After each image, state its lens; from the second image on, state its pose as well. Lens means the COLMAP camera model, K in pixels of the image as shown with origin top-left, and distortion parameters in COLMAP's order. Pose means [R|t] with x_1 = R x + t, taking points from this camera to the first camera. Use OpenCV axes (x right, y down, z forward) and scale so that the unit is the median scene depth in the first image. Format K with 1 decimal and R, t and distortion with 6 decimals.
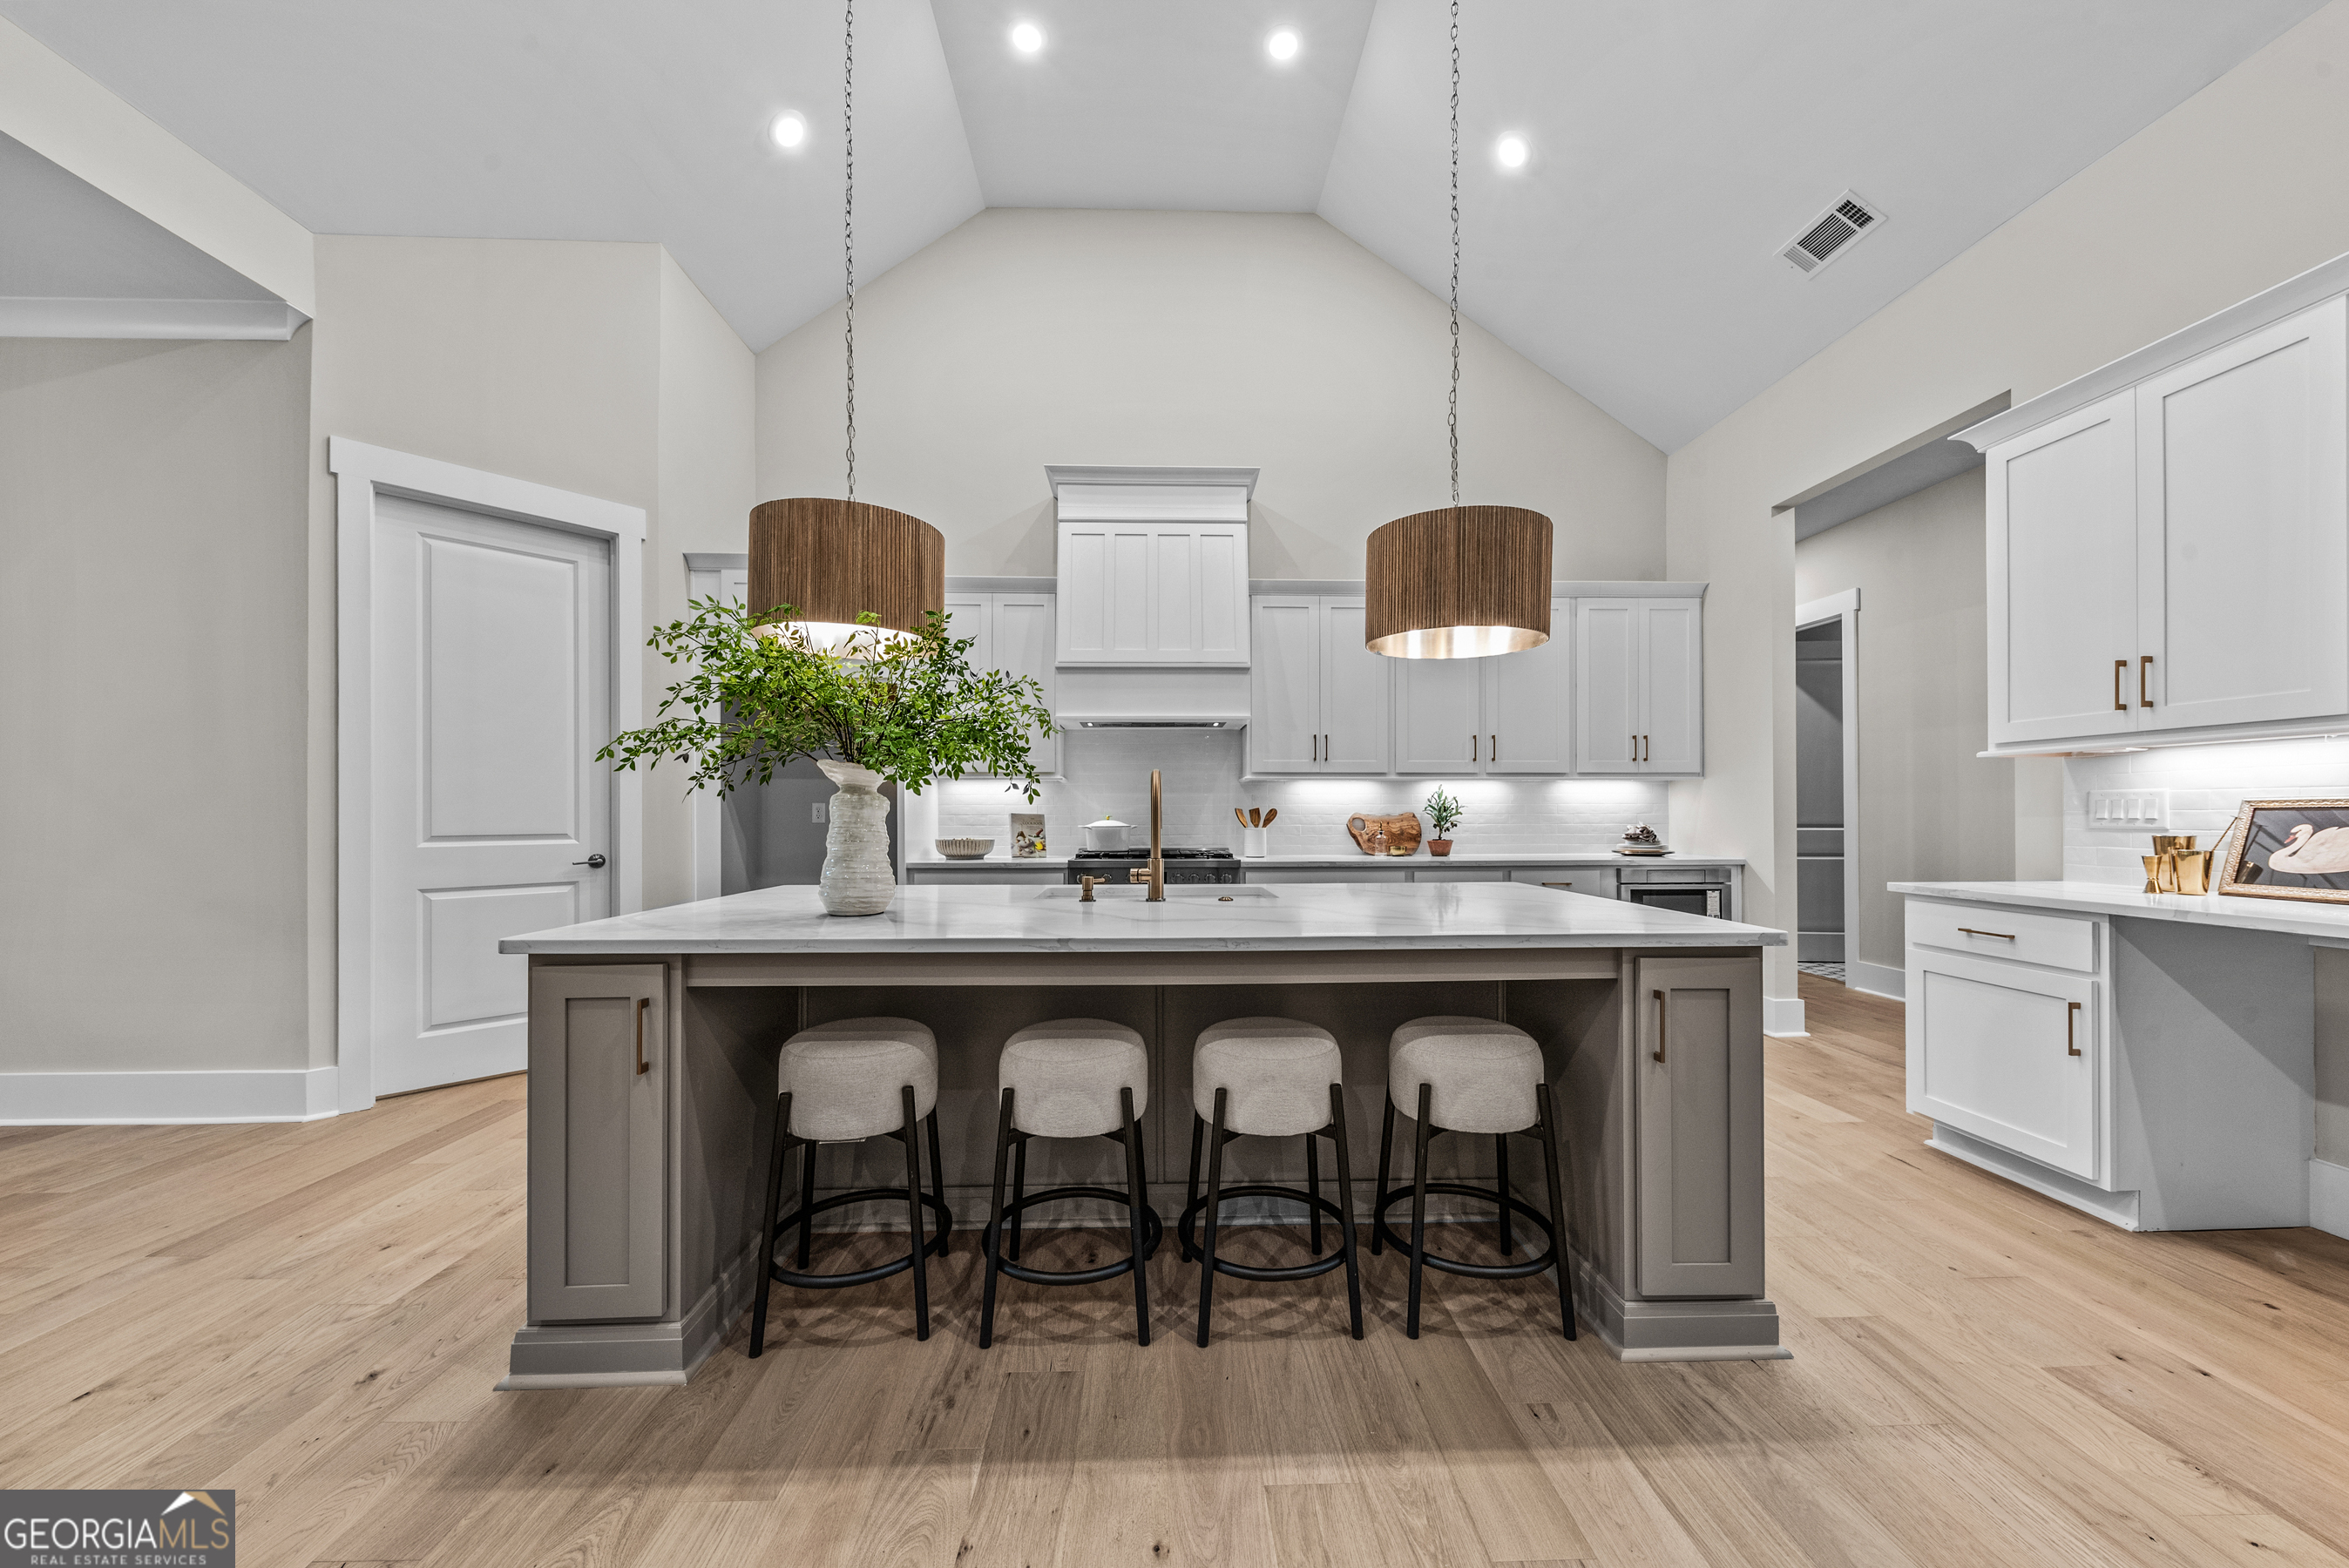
lens RADIAL K [[821.1, 0, 1175.3], [0, 821.1, 813.3], [0, 0, 1]] dist [0.005428, -0.002855]
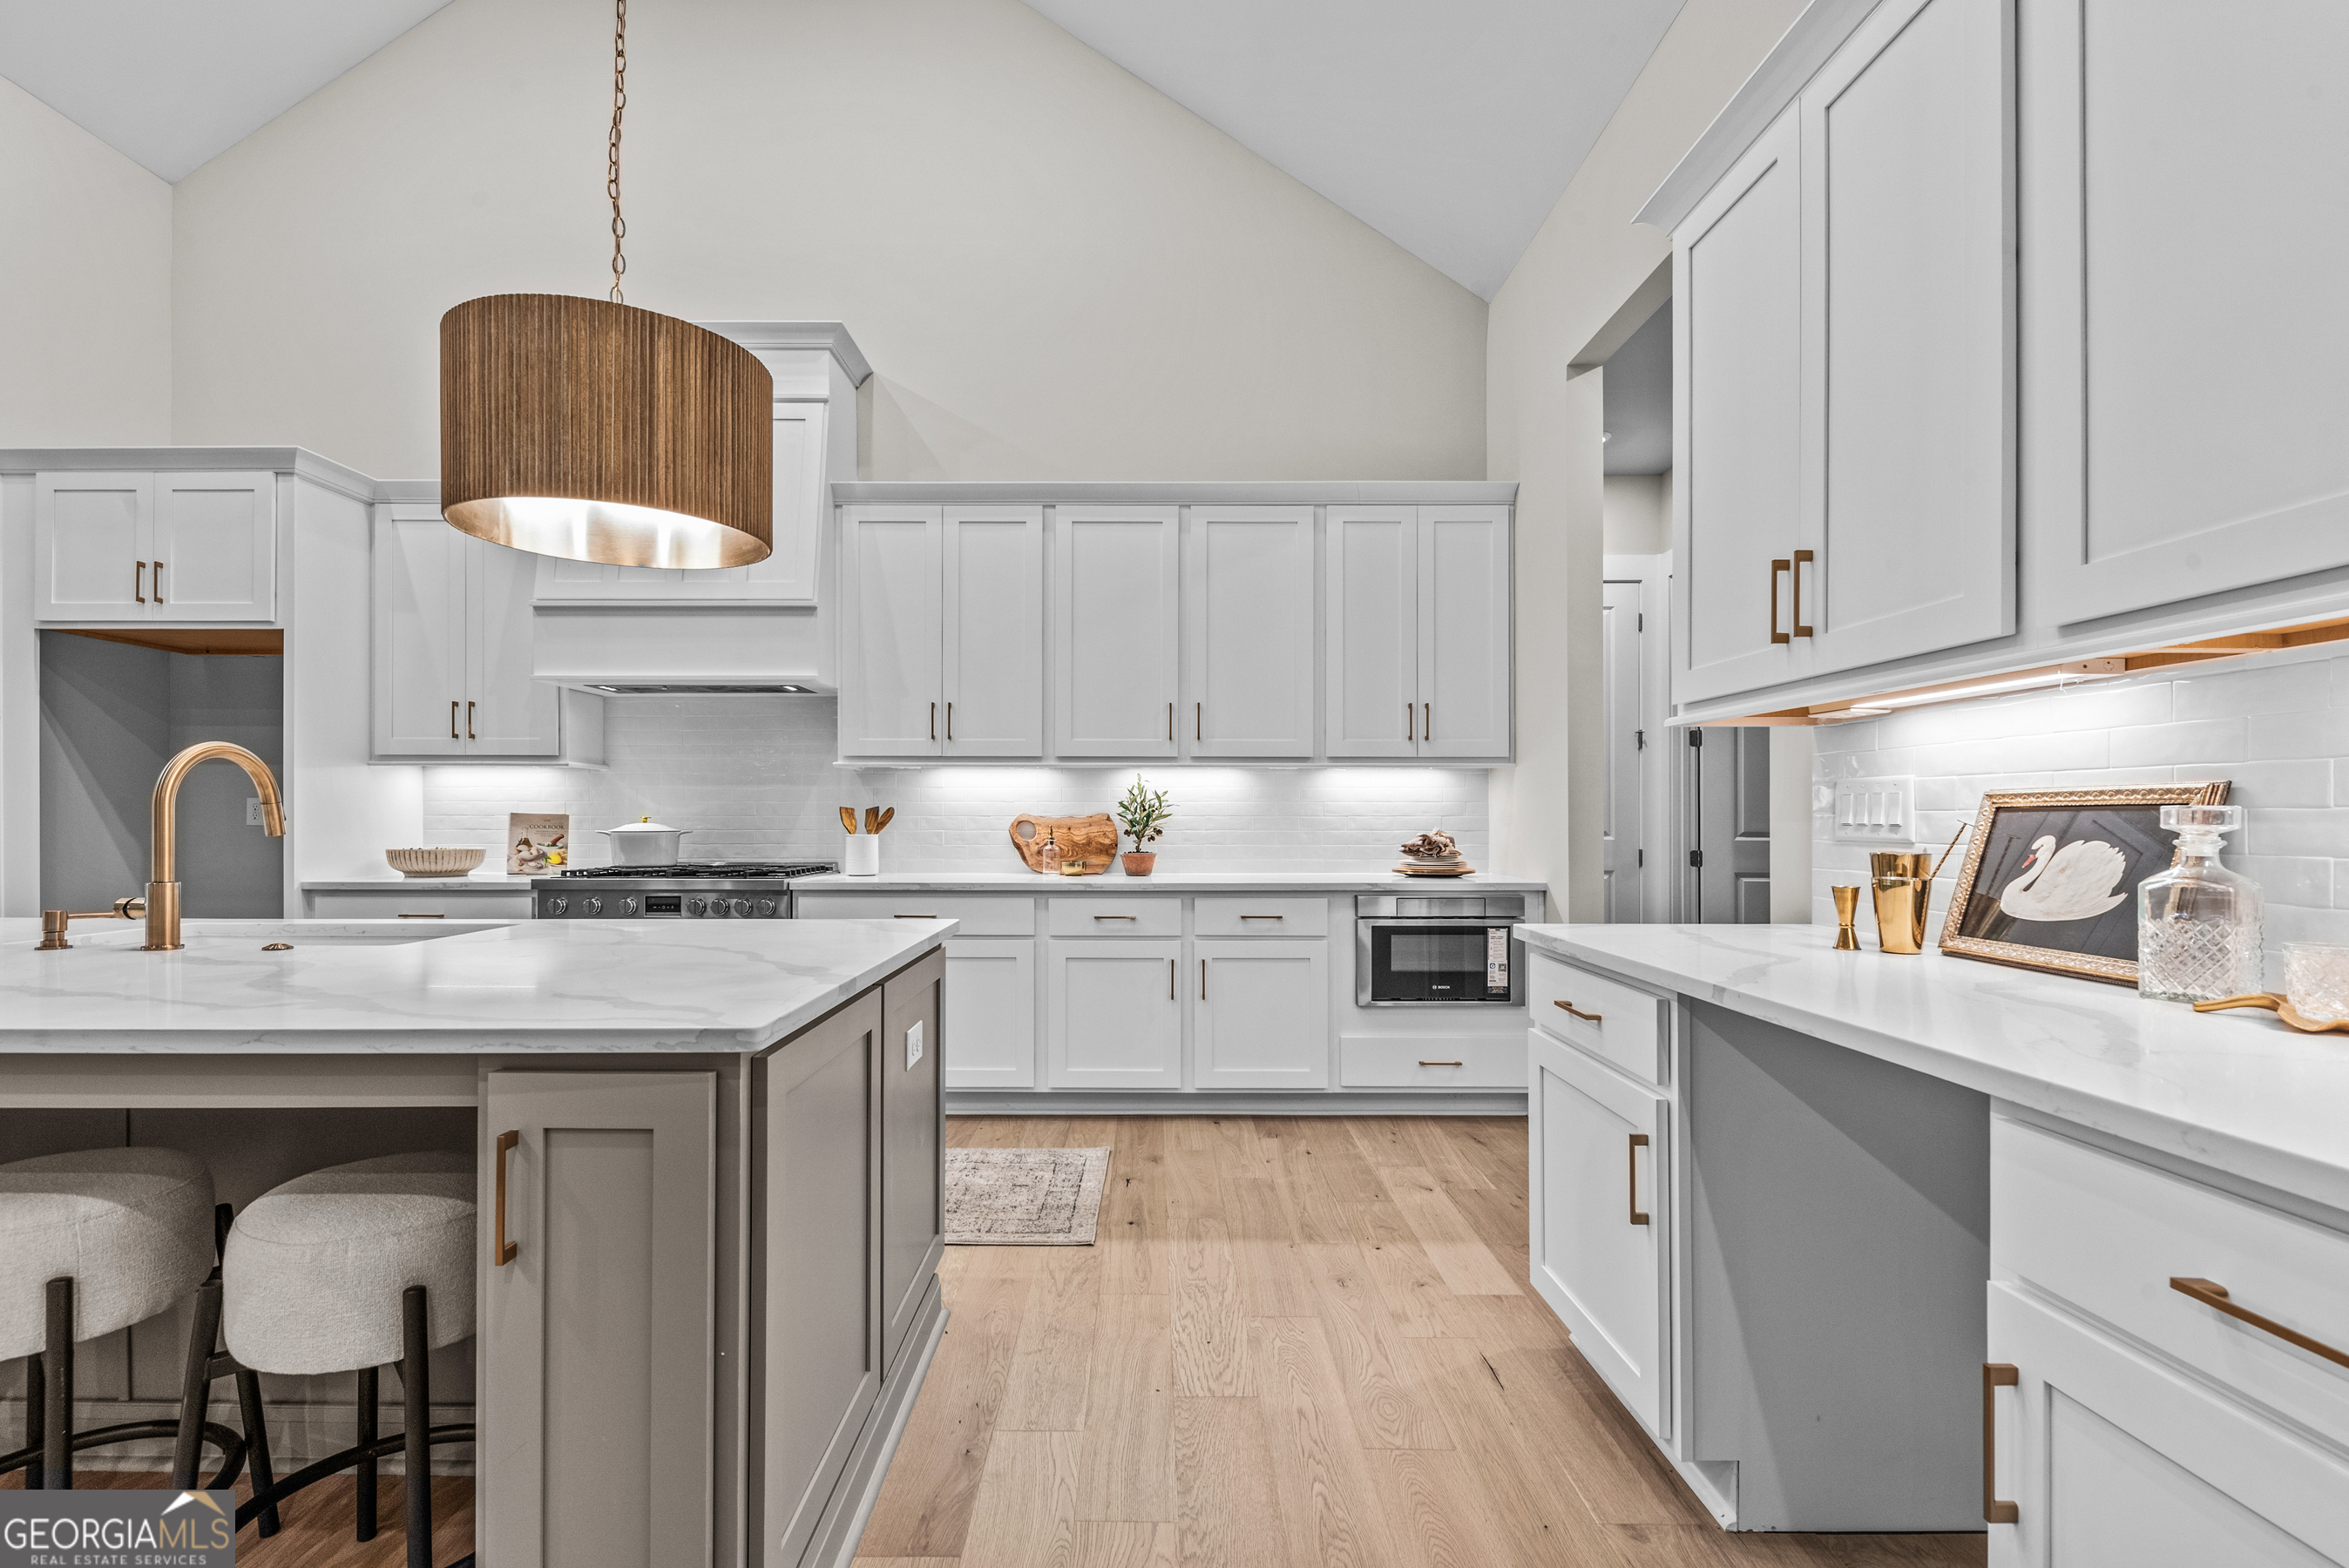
lens RADIAL K [[1047.9, 0, 1154.9], [0, 1047.9, 821.0], [0, 0, 1]] dist [0.009574, -0.001879]
pose [[0.999692, 0.003218, -0.024627, 0.395473], [-0.003103, 0.999984, 0.004708, 0.001232], [0.024642, -0.004630, 0.999686, 0.123967]]
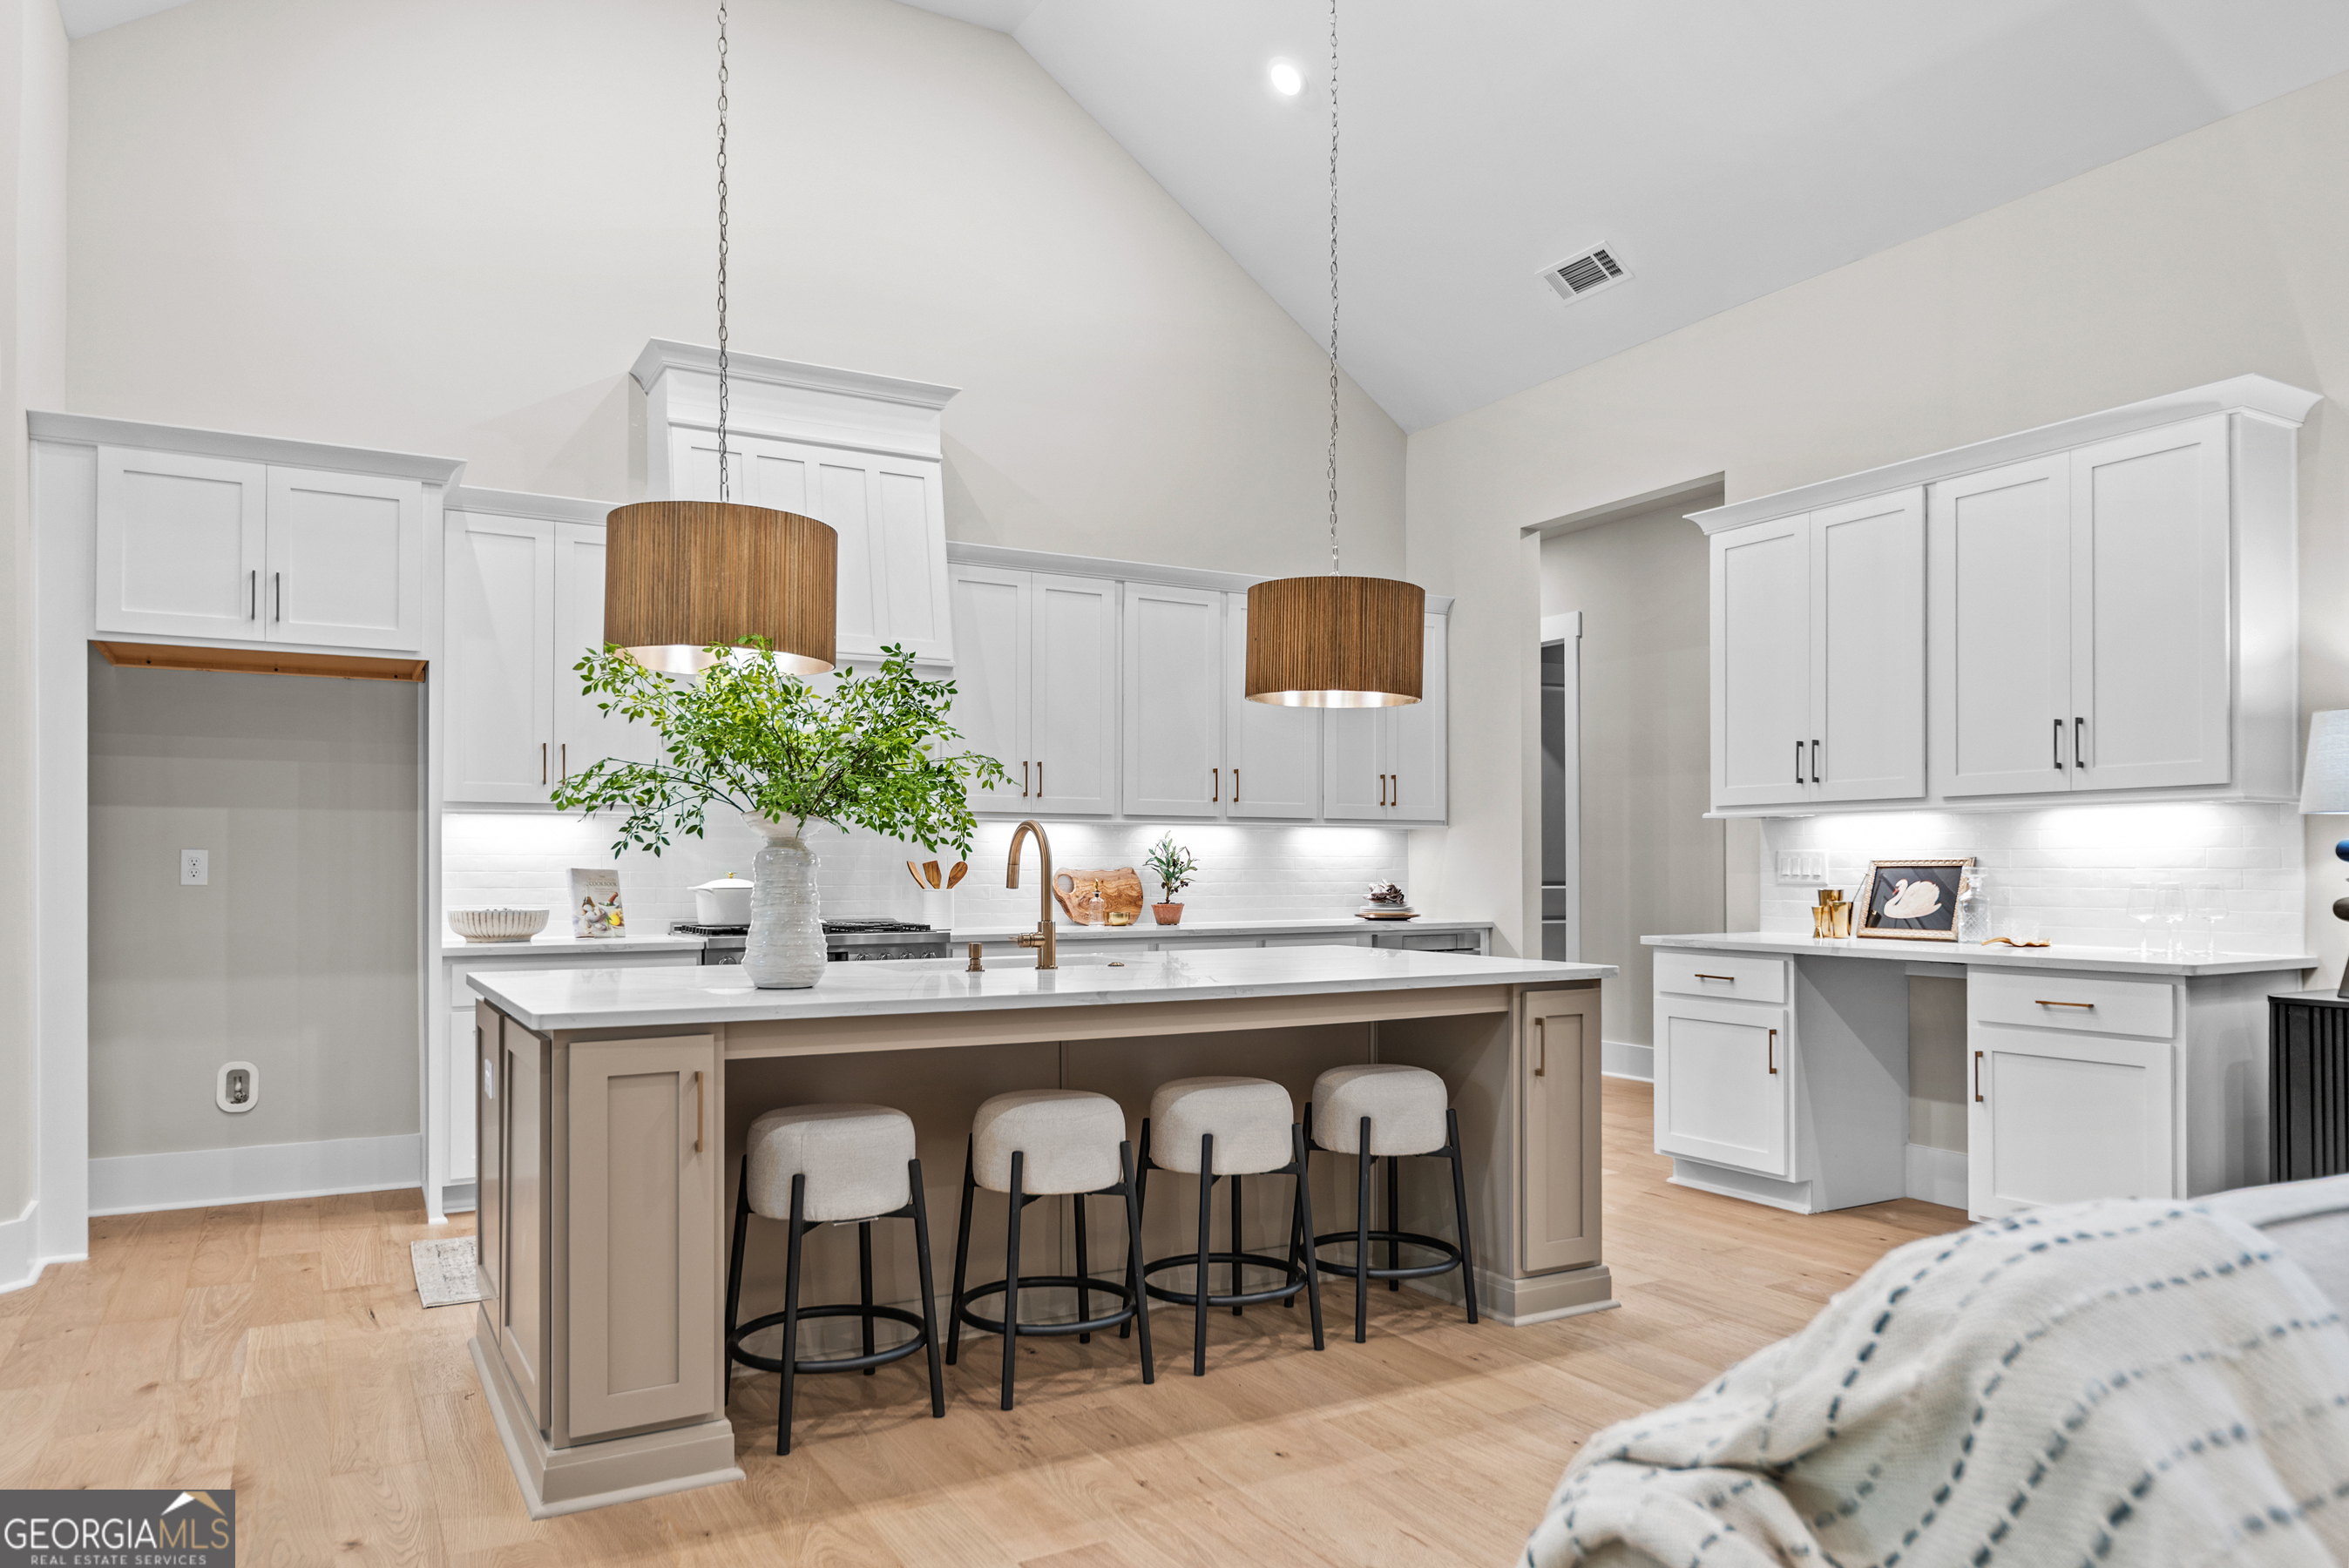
lens RADIAL K [[1546.8, 0, 1202.5], [0, 1546.8, 857.7], [0, 0, 1]] dist [0.008188, -0.018486]
pose [[0.879385, 0.003932, 0.476096, -0.363598], [-0.001624, 0.999985, -0.005260, -0.002877], [-0.476109, 0.003853, 0.879378, -0.299658]]
